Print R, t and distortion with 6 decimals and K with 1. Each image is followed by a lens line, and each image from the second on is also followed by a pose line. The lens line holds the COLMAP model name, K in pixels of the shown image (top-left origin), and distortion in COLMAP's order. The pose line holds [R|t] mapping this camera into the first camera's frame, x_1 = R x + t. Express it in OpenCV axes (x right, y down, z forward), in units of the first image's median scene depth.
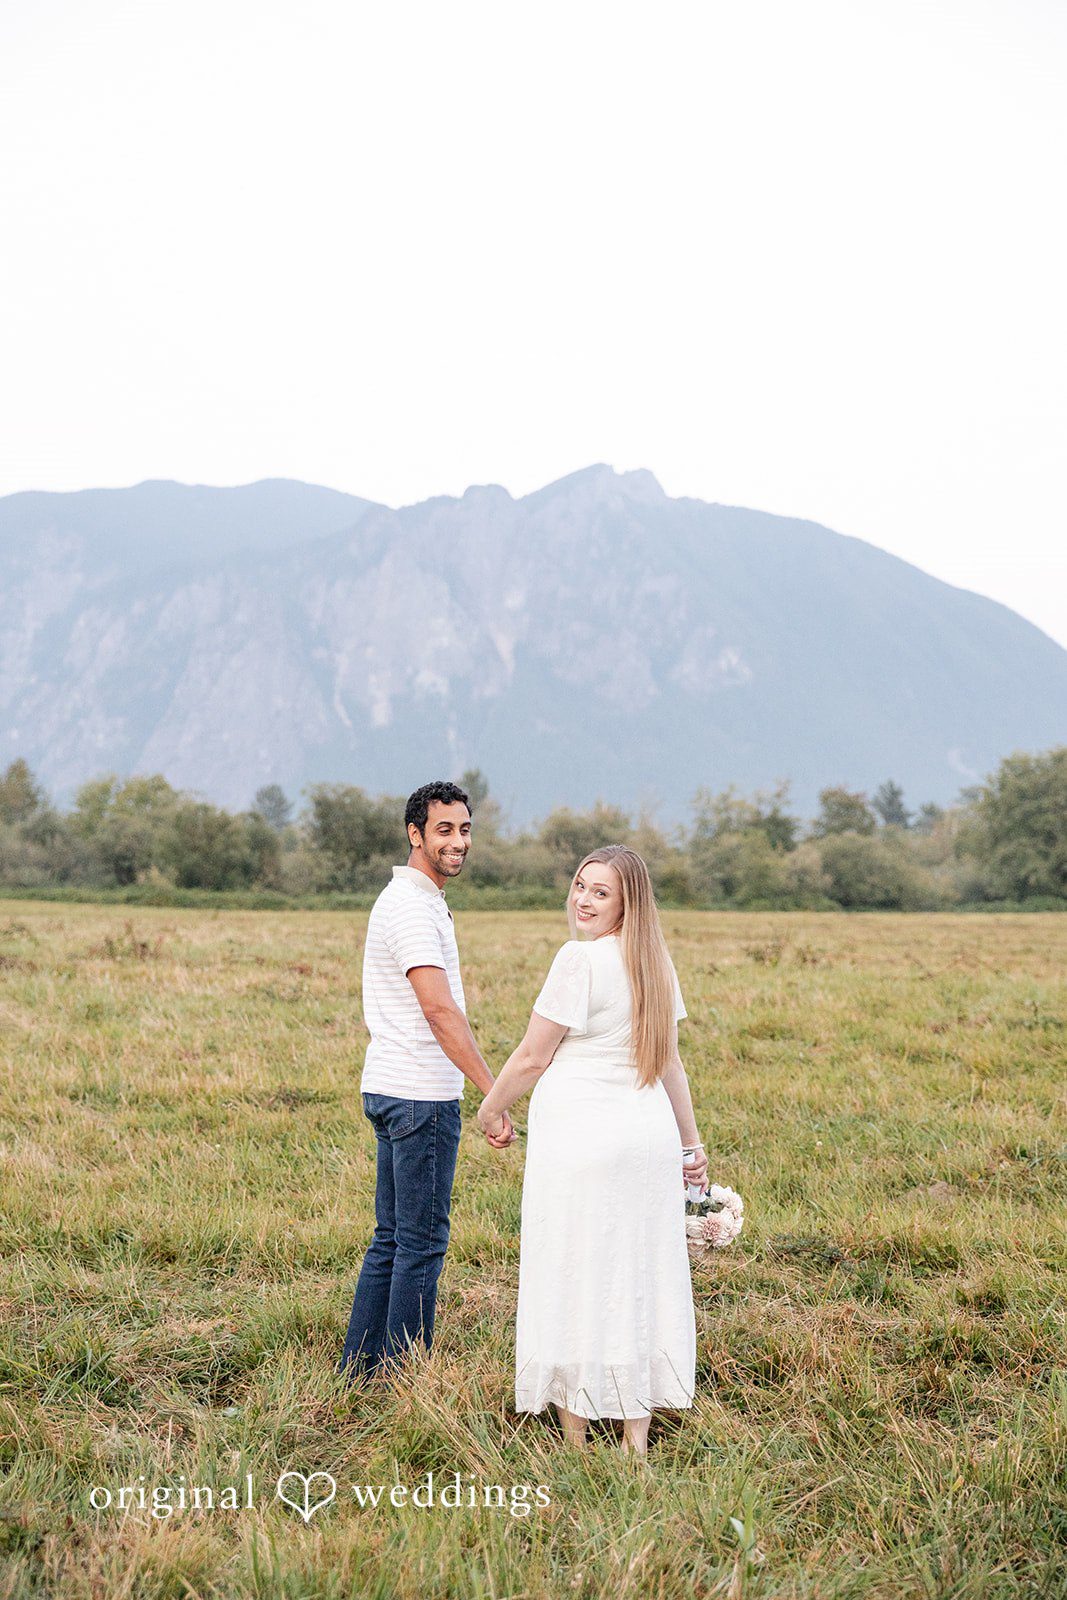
lens RADIAL K [[1450.8, 0, 542.1], [0, 1450.8, 797.5], [0, 0, 1]] dist [0.019006, -0.000421]
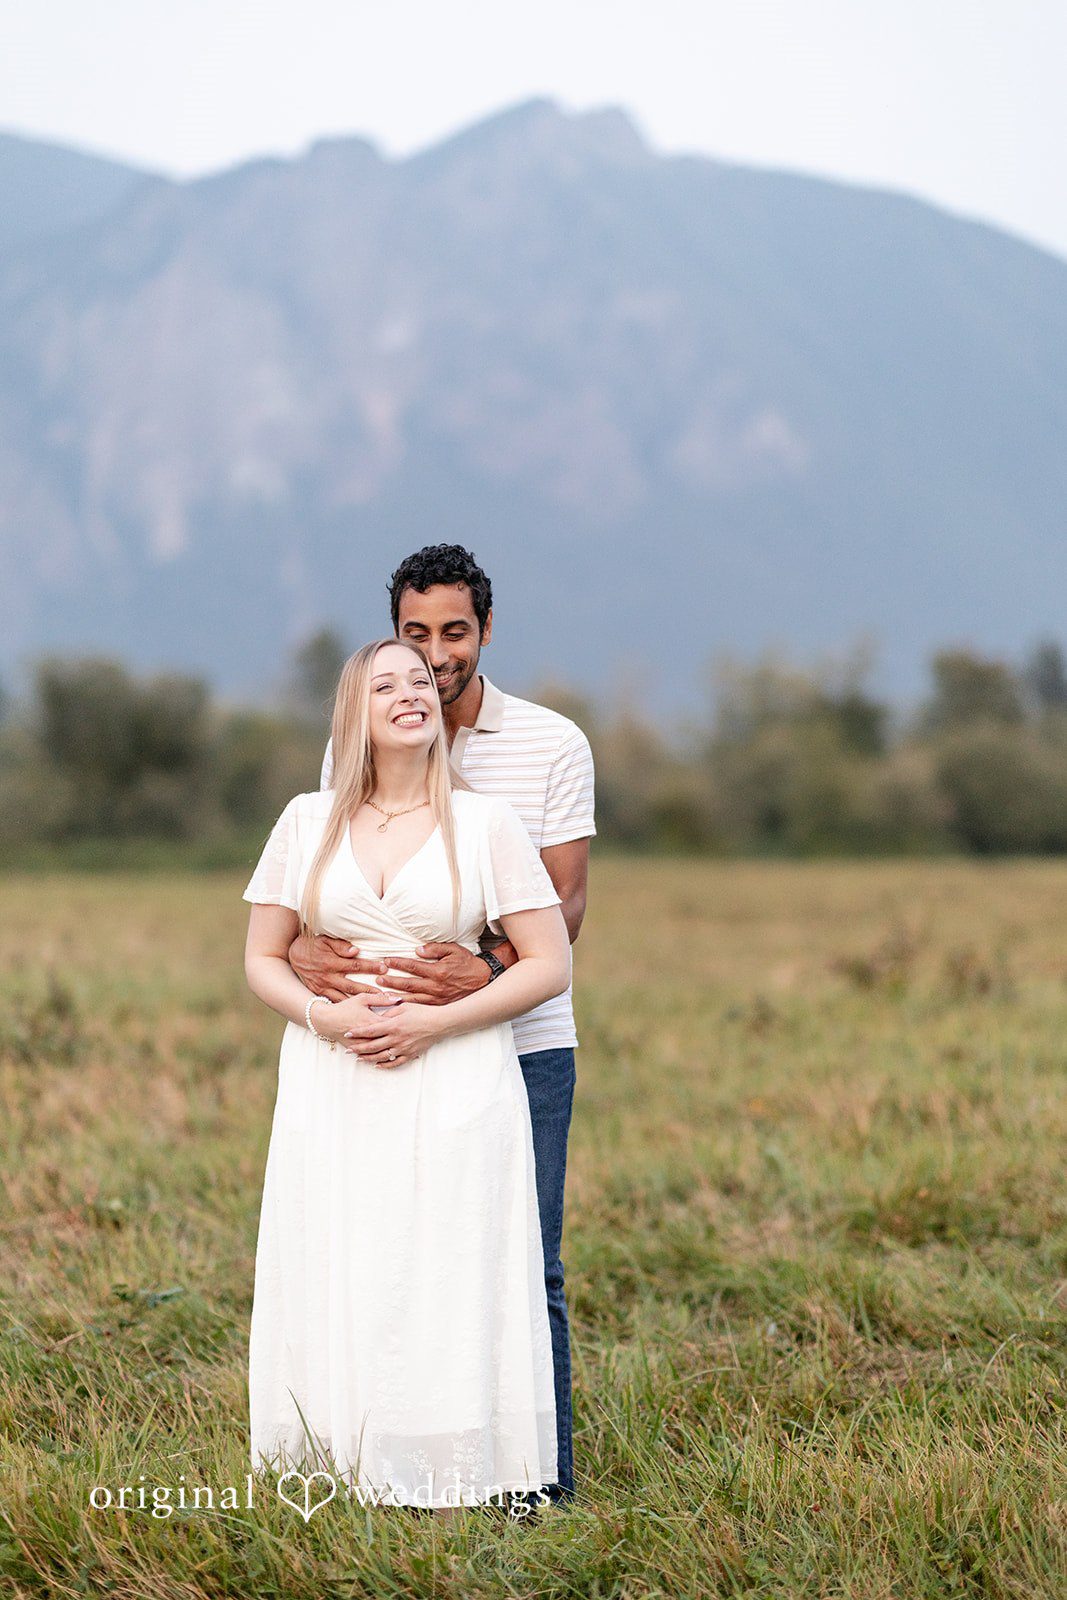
lens RADIAL K [[1450.8, 0, 542.1], [0, 1450.8, 797.5], [0, 0, 1]] dist [0.019006, -0.000421]
pose [[0.999799, -0.017683, -0.009464, 0.041583], [0.018065, 0.998955, 0.041982, 0.025428], [0.008711, -0.042145, 0.999074, 0.414488]]
